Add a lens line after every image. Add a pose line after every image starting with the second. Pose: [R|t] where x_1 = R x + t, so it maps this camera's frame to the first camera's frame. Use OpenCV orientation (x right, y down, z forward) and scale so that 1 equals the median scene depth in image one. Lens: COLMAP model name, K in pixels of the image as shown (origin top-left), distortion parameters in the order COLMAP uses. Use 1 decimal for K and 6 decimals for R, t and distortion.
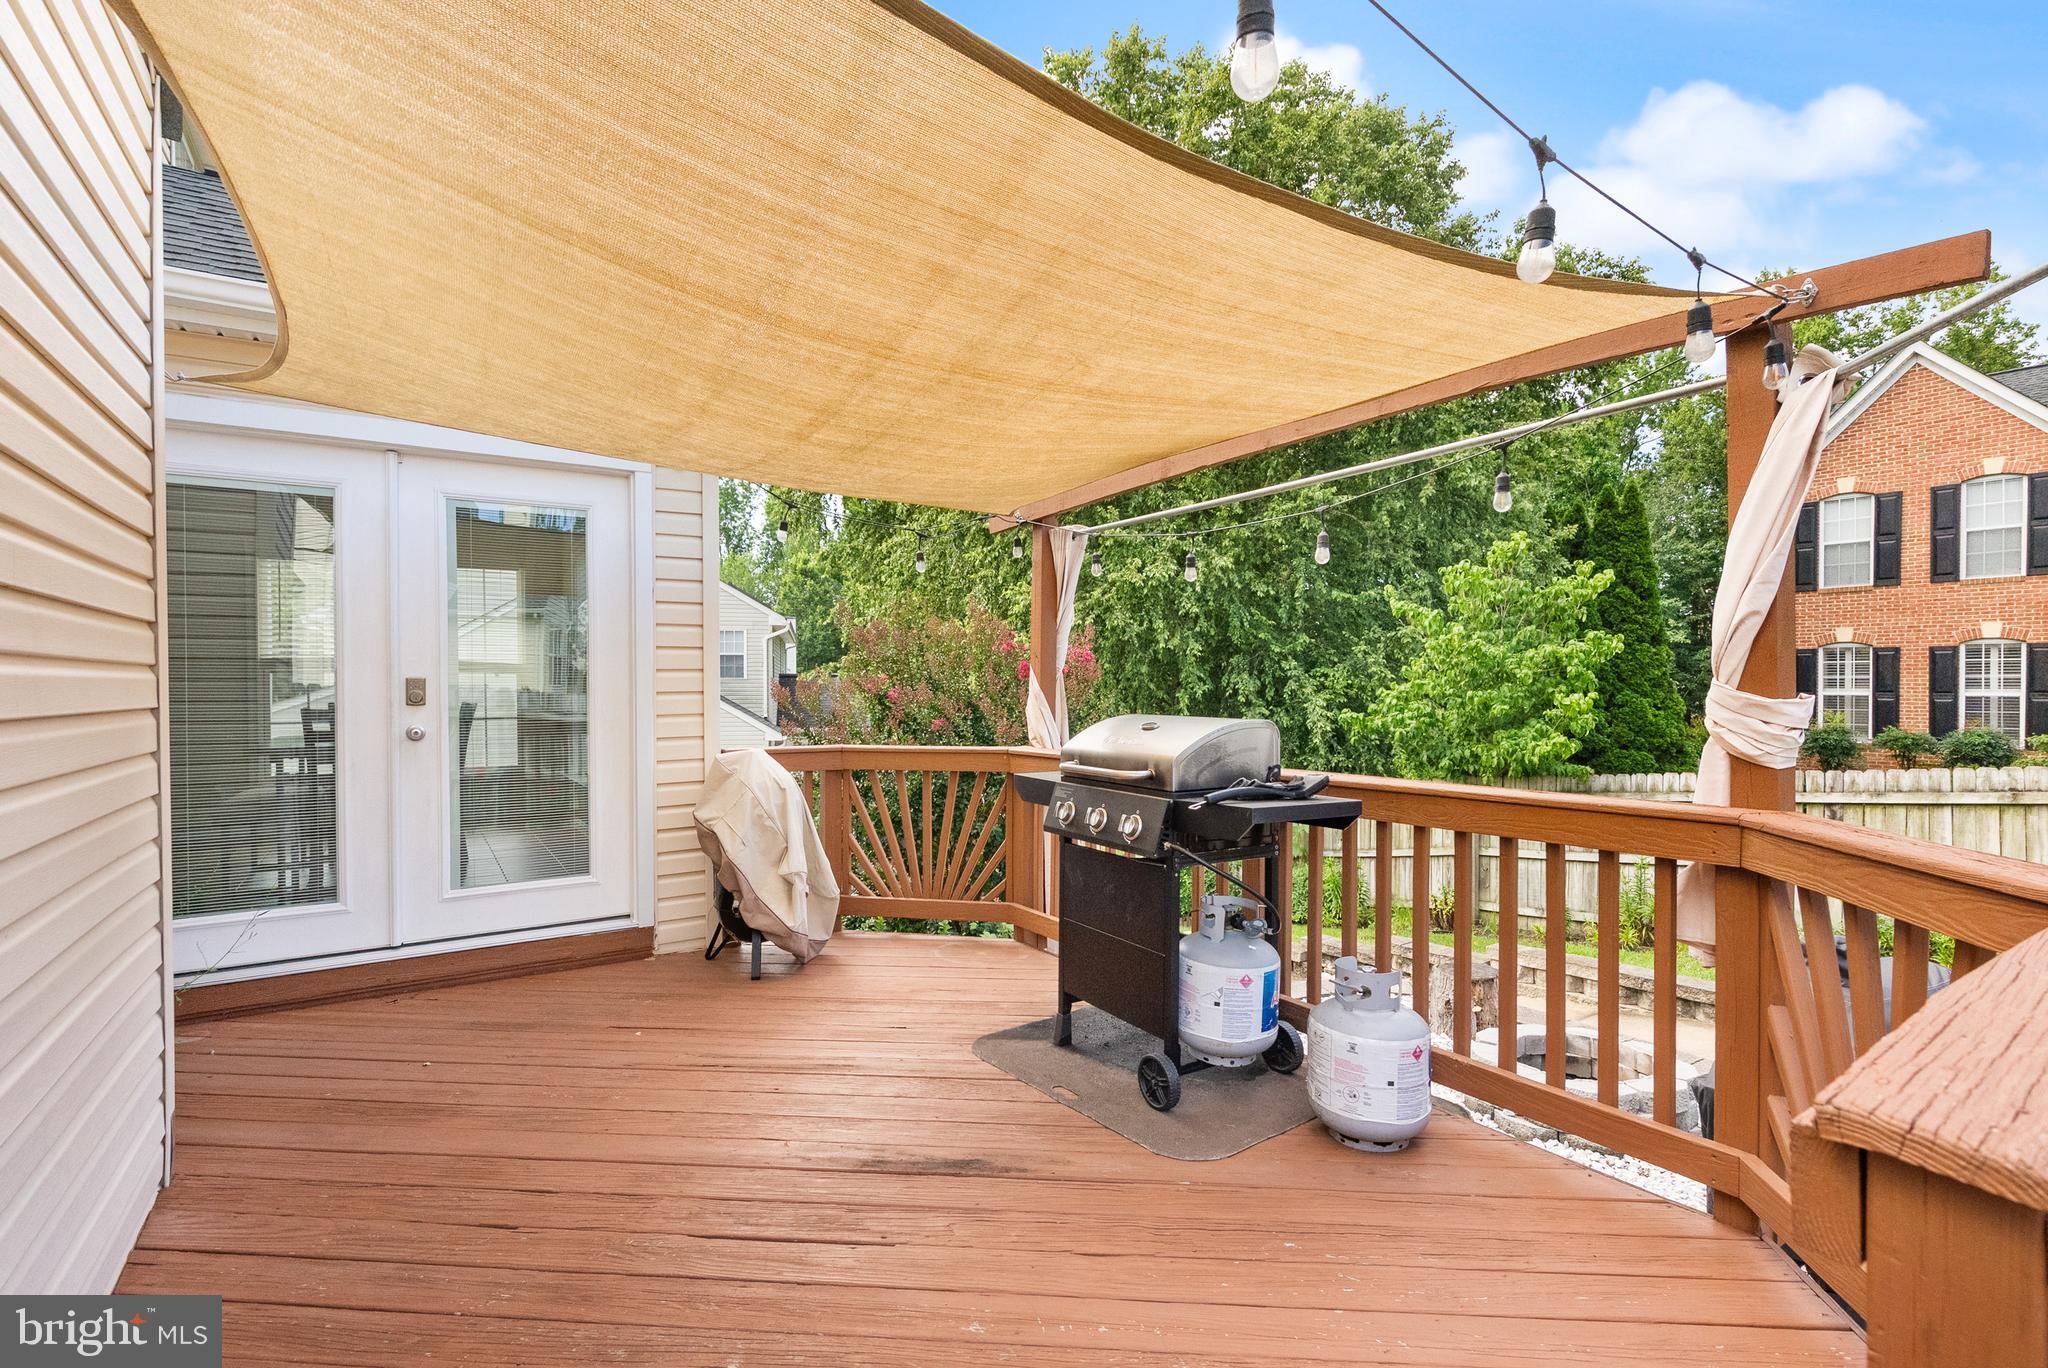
lens RADIAL K [[924.5, 0, 1004.0], [0, 924.5, 687.3], [0, 0, 1]] dist [-0.000921, 0.000220]
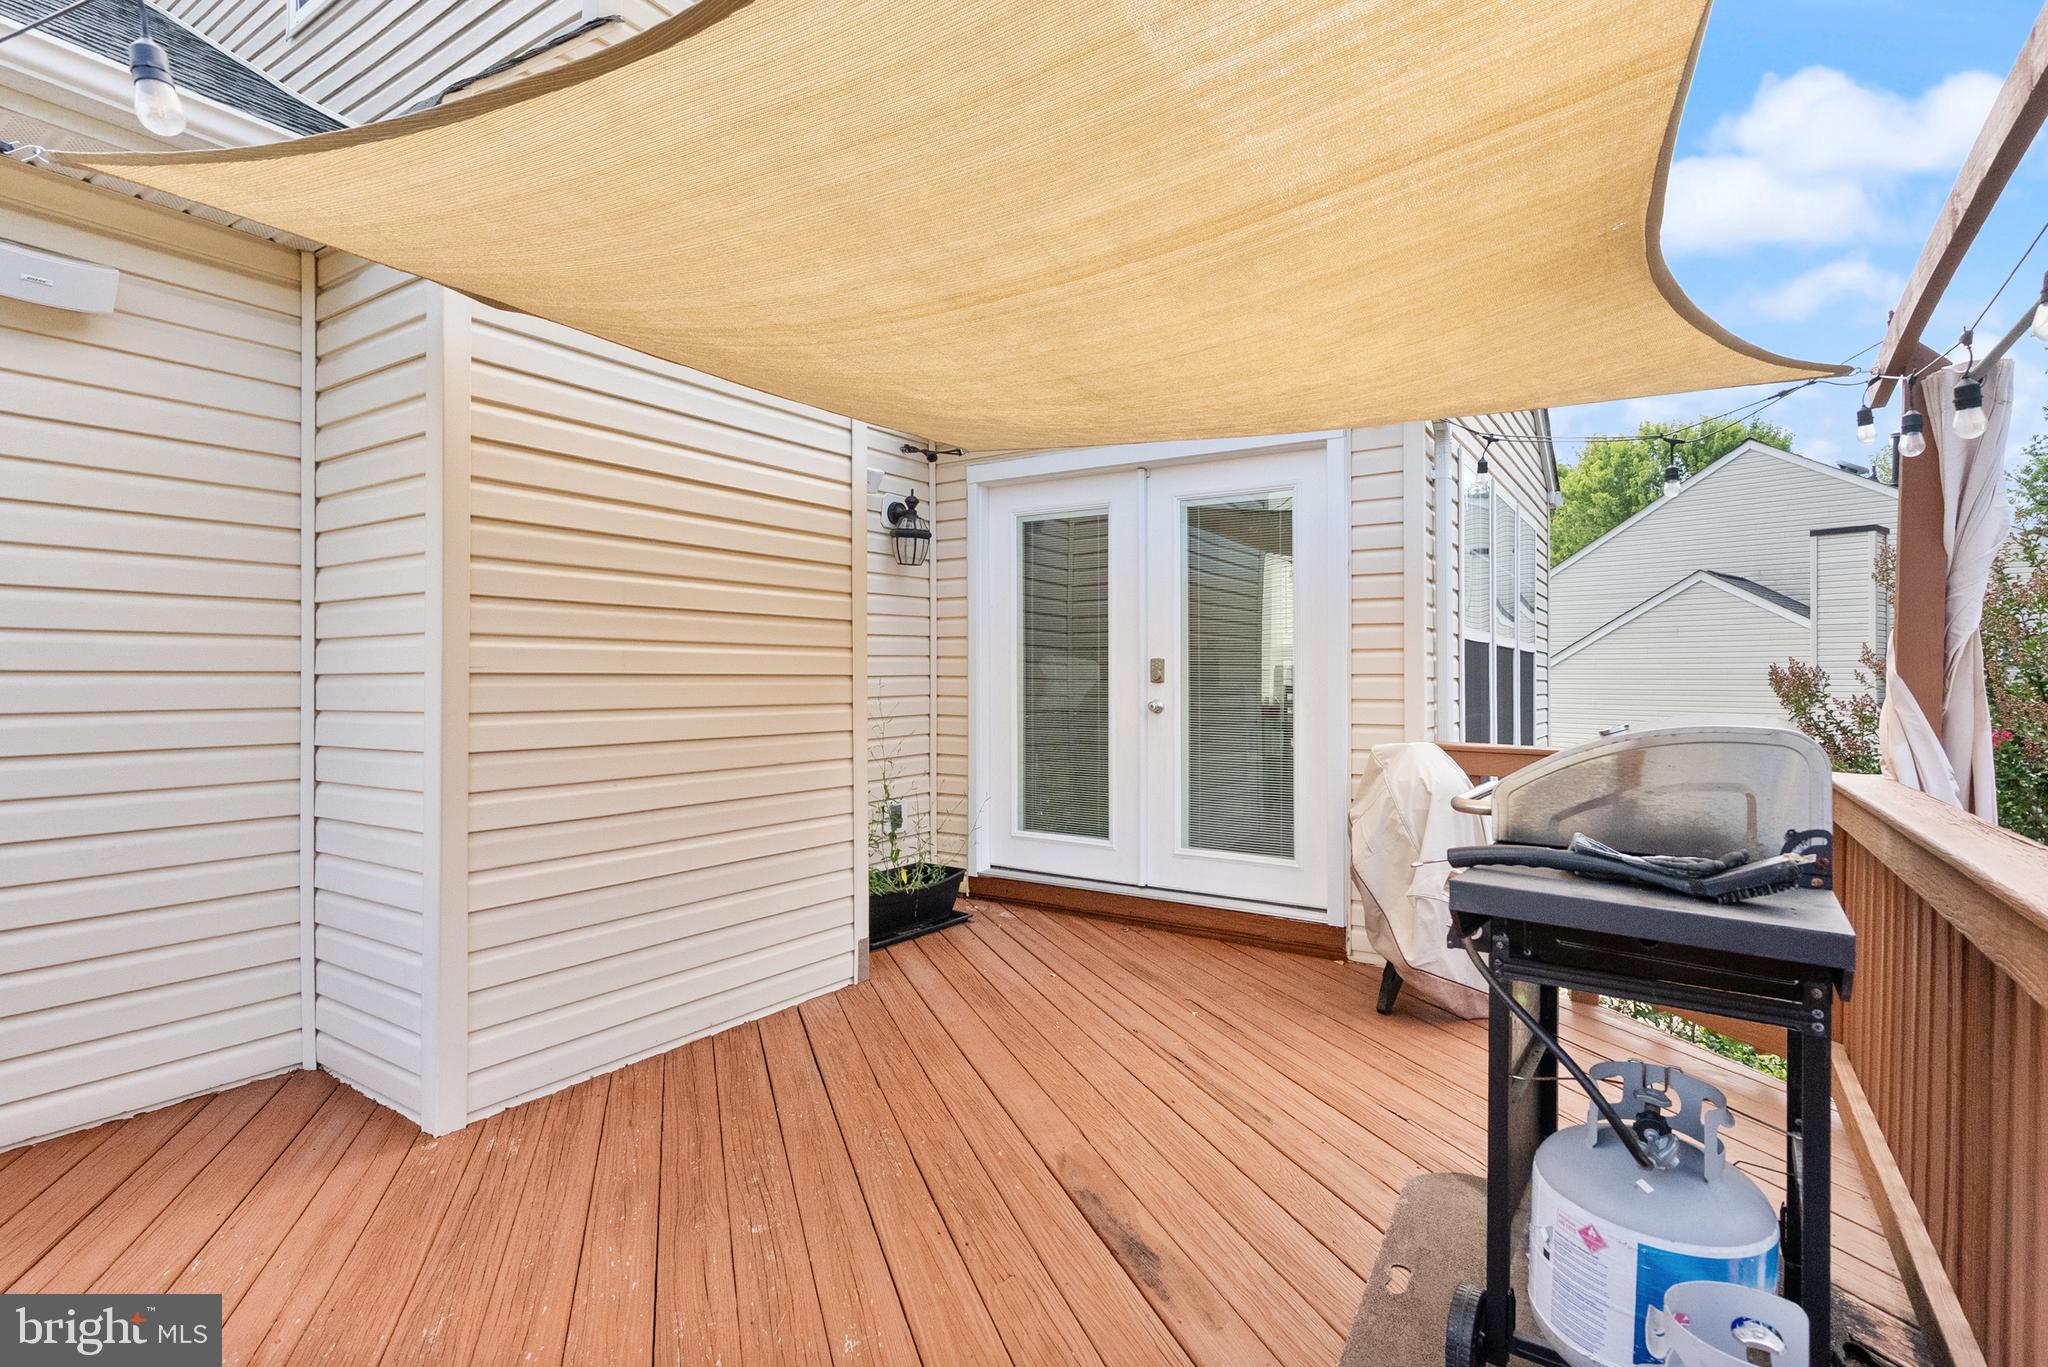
lens RADIAL K [[989.8, 0, 1032.4], [0, 989.8, 662.6], [0, 0, 1]] dist [0.000627, 0.000288]
pose [[0.413228, -0.005569, -0.910610, 0.425447], [-0.009173, 0.999905, -0.010277, 0.008030], [0.910581, 0.012600, 0.413138, 0.333338]]
